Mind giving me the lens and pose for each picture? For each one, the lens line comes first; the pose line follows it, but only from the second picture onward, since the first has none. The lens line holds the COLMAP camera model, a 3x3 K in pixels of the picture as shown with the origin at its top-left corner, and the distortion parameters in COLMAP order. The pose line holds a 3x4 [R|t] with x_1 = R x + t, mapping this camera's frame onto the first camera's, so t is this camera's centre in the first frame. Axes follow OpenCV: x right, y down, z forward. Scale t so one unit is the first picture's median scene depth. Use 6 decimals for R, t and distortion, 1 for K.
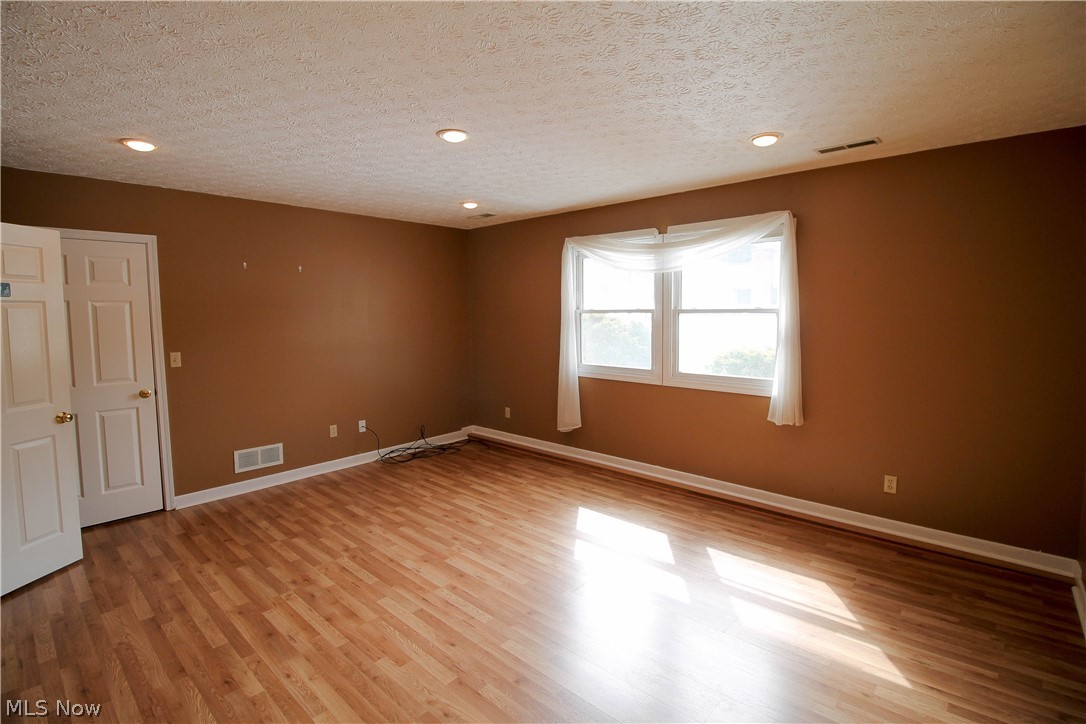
lens RADIAL K [[513.6, 0, 544.5], [0, 513.6, 361.1], [0, 0, 1]] dist [-0.008018, -0.003423]
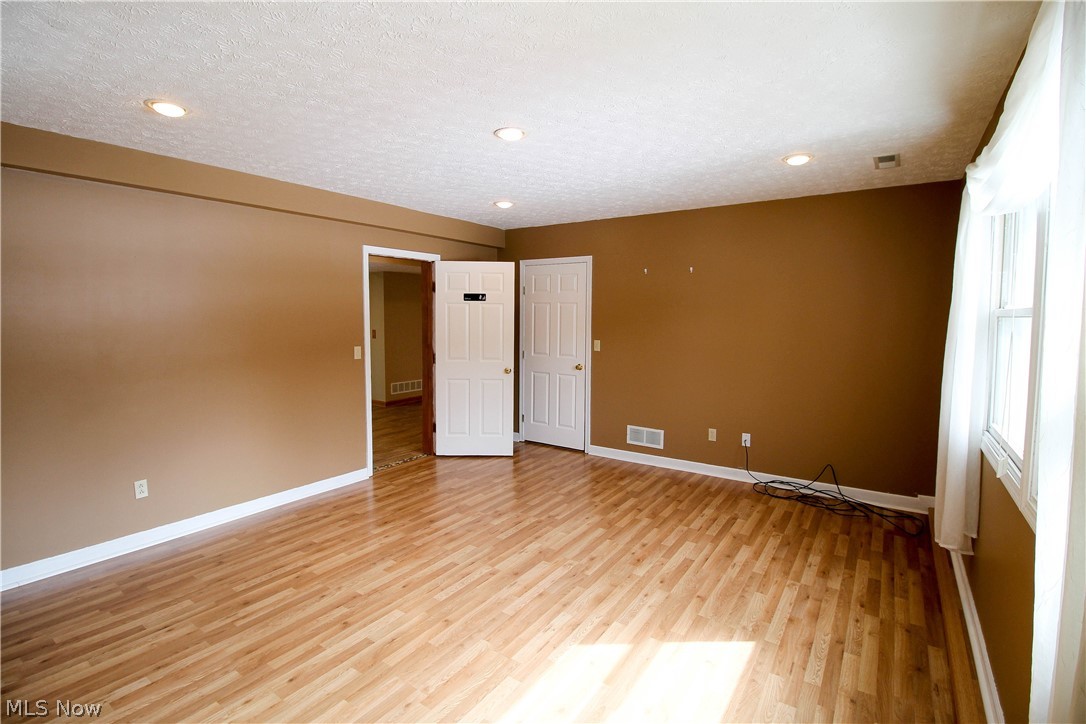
lens RADIAL K [[513.6, 0, 545.7], [0, 513.6, 354.2], [0, 0, 1]] dist [-0.008018, -0.003423]
pose [[0.137530, 0.088368, -0.986548, 0.584557], [-0.105269, 0.991675, 0.074153, -0.063728], [0.984888, 0.093654, 0.145688, 0.641822]]
